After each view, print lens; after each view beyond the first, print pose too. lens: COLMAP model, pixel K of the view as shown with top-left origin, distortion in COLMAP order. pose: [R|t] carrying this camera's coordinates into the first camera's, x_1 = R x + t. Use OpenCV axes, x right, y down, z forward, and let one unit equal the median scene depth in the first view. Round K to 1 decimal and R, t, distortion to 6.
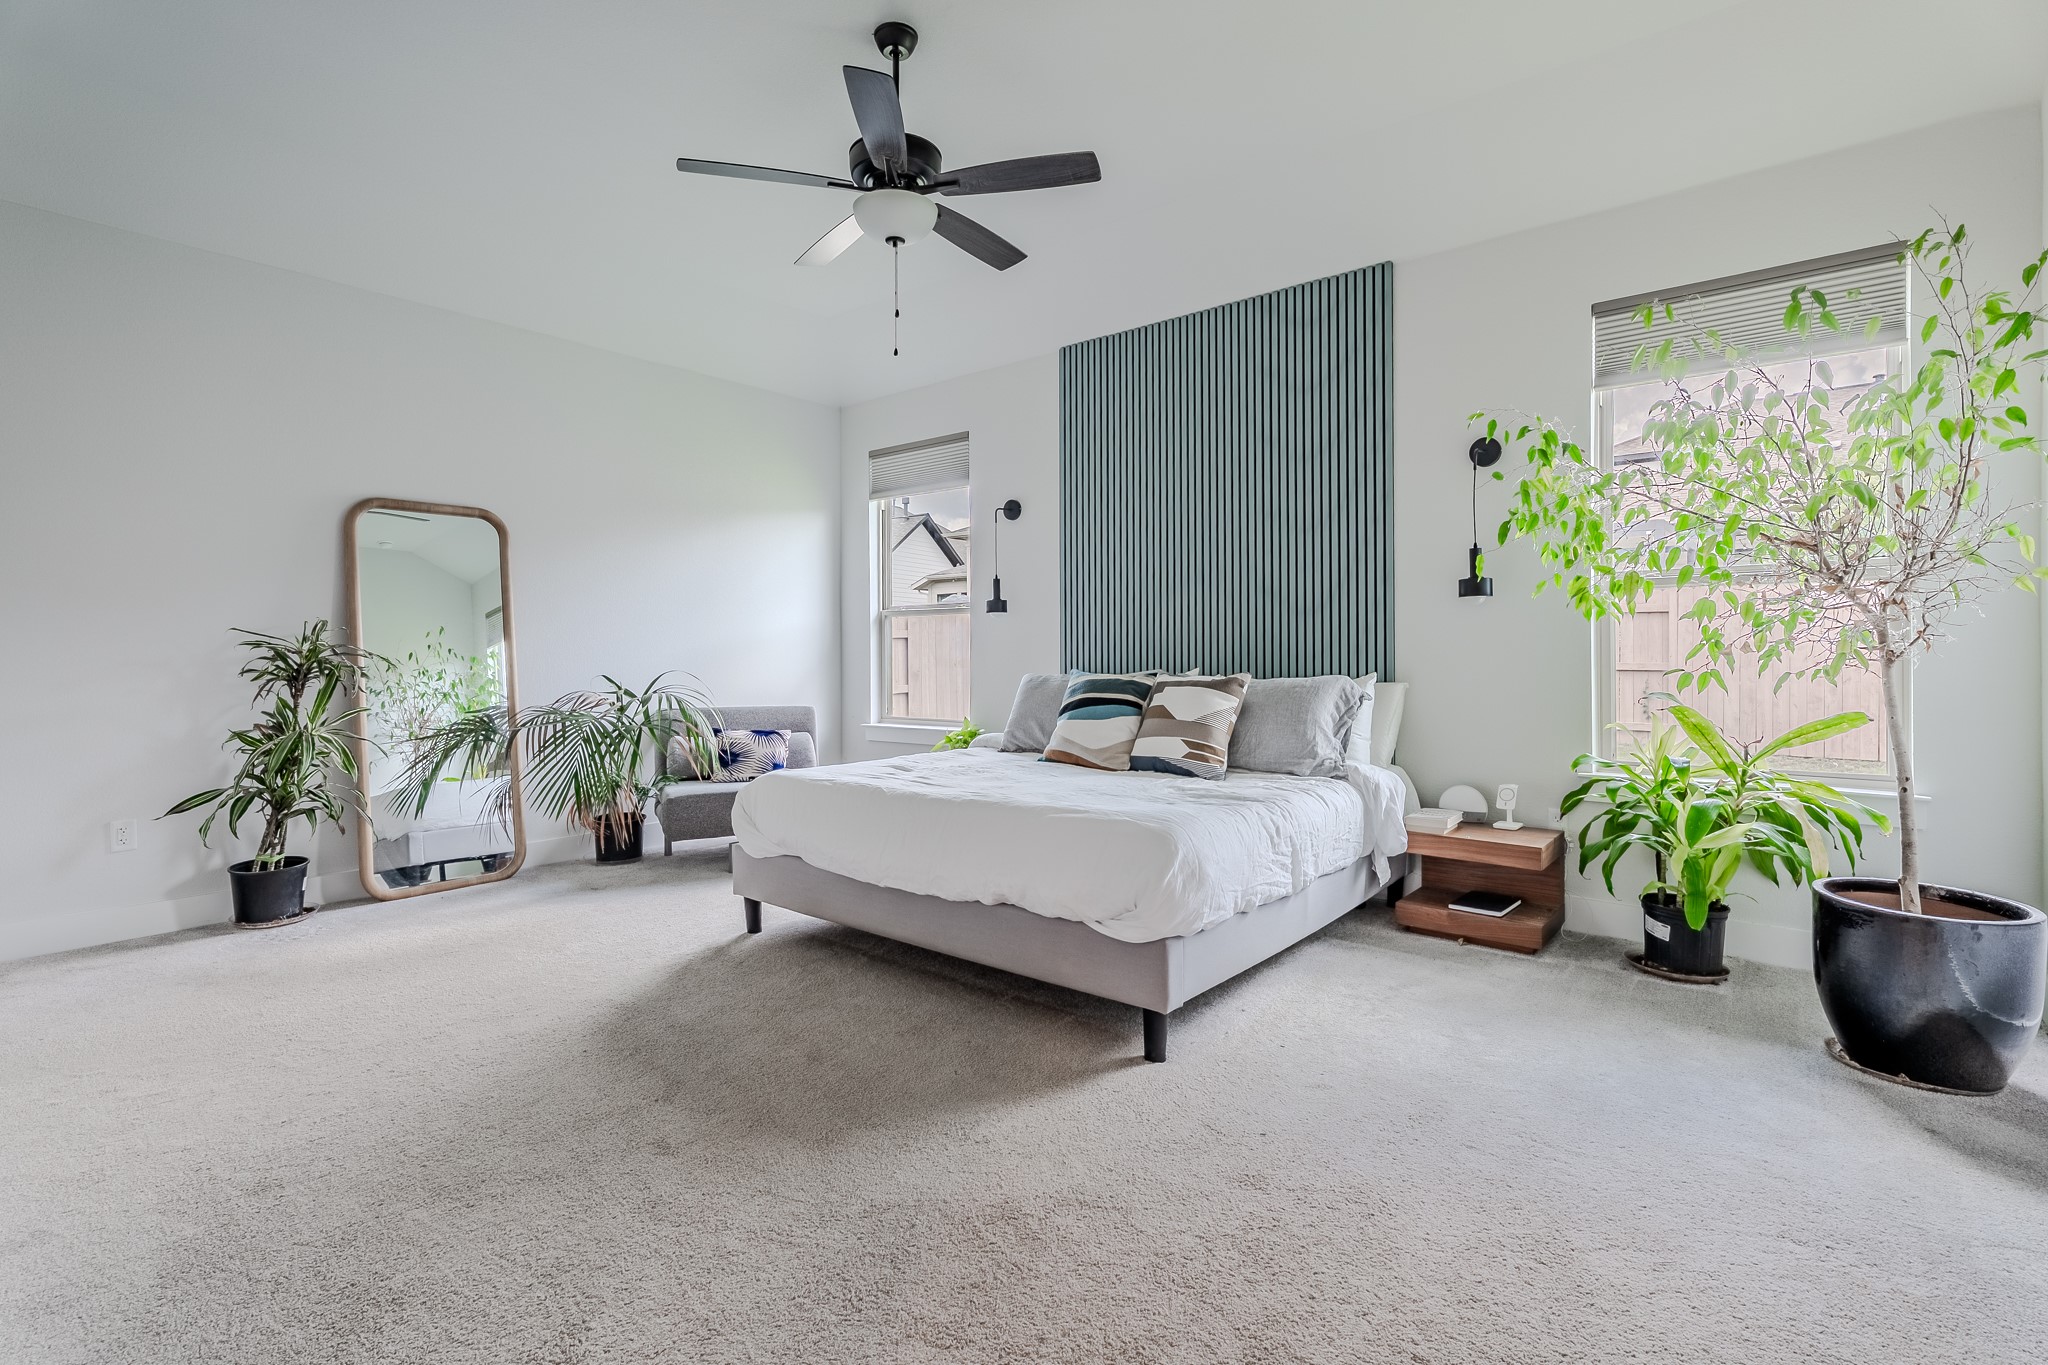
lens RADIAL K [[958.8, 0, 1023.6], [0, 958.8, 662.4], [0, 0, 1]] dist [-0.002587, -0.000035]
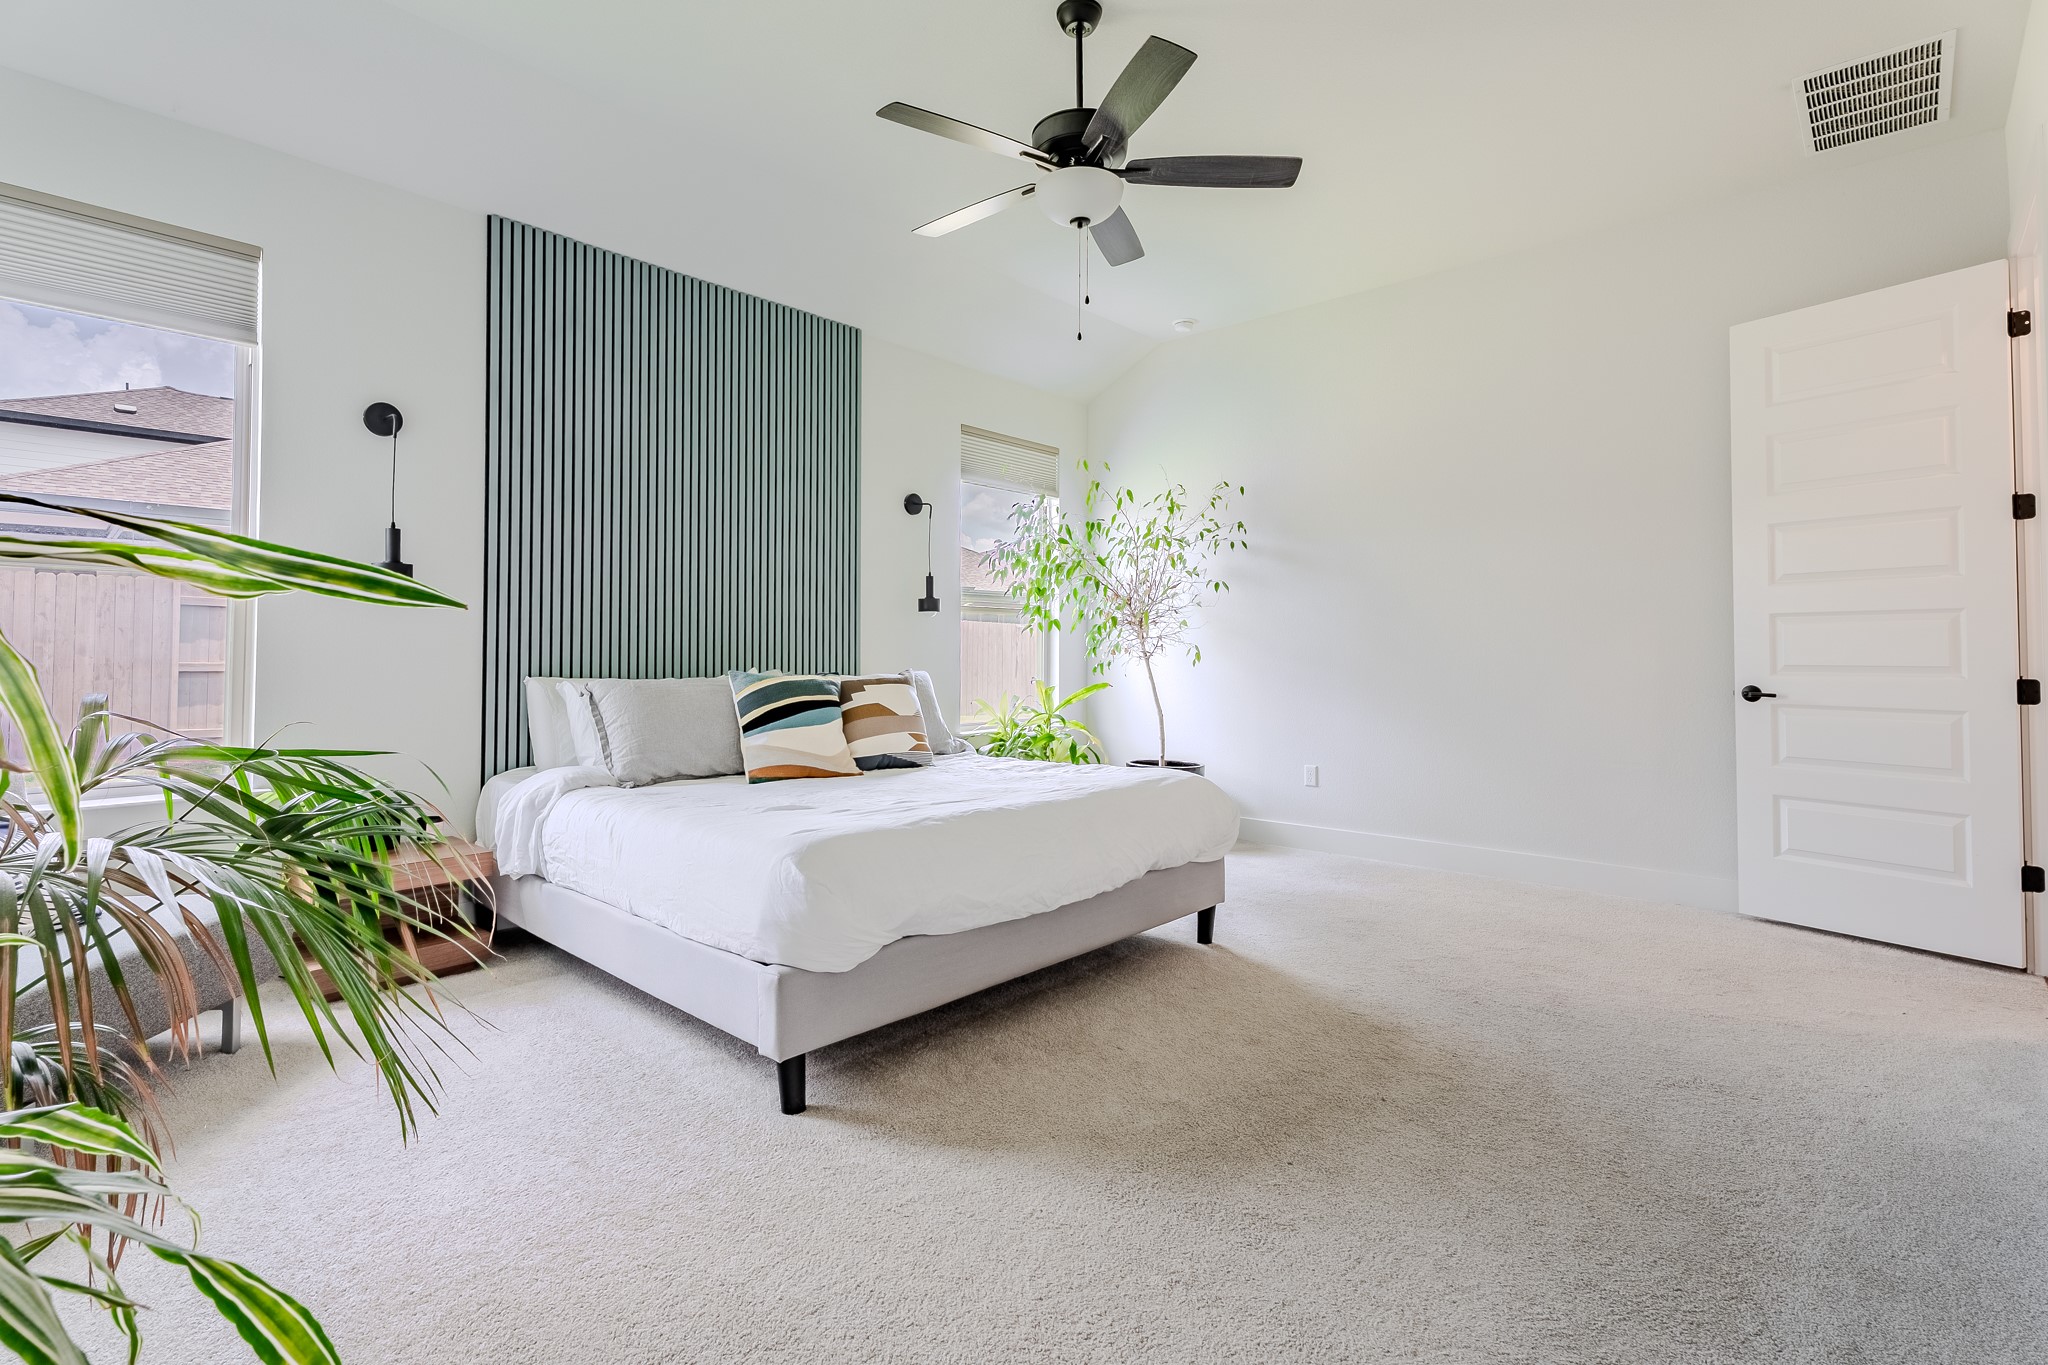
lens RADIAL K [[924.9, 0, 1016.8], [0, 924.9, 626.7], [0, 0, 1]] dist [-0.000502, -0.000161]
pose [[0.077679, 0.024816, 0.996670, -0.844782], [-0.008698, 0.999669, -0.024213, -0.015479], [-0.996940, -0.006789, 0.077869, 0.780386]]
